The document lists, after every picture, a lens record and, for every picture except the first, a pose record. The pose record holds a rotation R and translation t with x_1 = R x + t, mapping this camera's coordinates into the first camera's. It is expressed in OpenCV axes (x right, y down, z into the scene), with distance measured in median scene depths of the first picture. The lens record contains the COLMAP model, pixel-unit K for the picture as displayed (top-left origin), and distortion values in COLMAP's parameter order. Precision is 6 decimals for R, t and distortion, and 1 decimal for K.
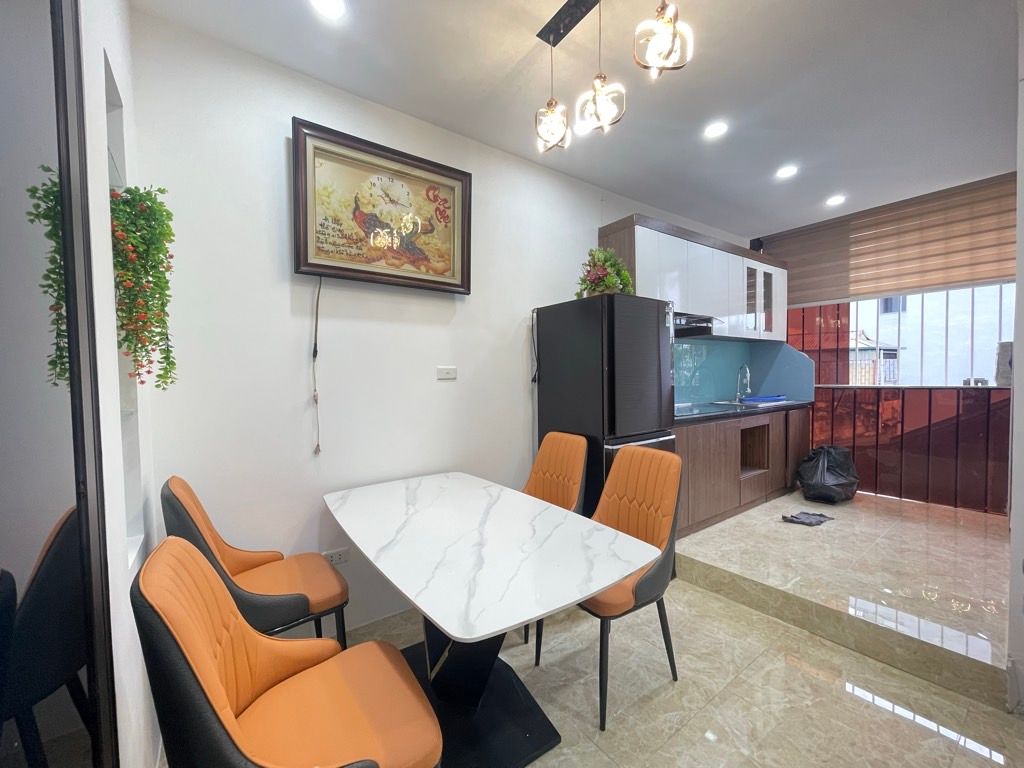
lens RADIAL K [[408.7, 0, 513.8], [0, 408.7, 385.2], [0, 0, 1]] dist [-0.003944, 0.001154]
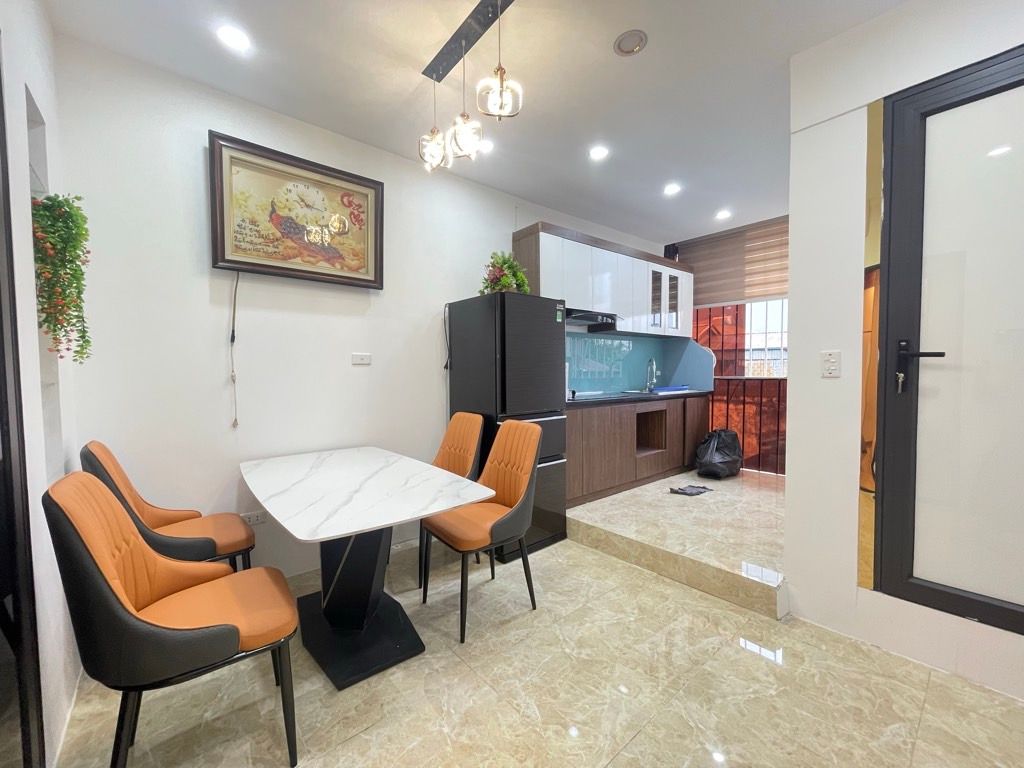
lens RADIAL K [[408.7, 0, 512.4], [0, 408.7, 384.7], [0, 0, 1]] dist [-0.003944, 0.001154]
pose [[0.997463, 0.005864, 0.070951, 0.203417], [-0.006386, 0.999954, 0.007136, 0.035495], [-0.070906, -0.007571, 0.997454, -0.181080]]
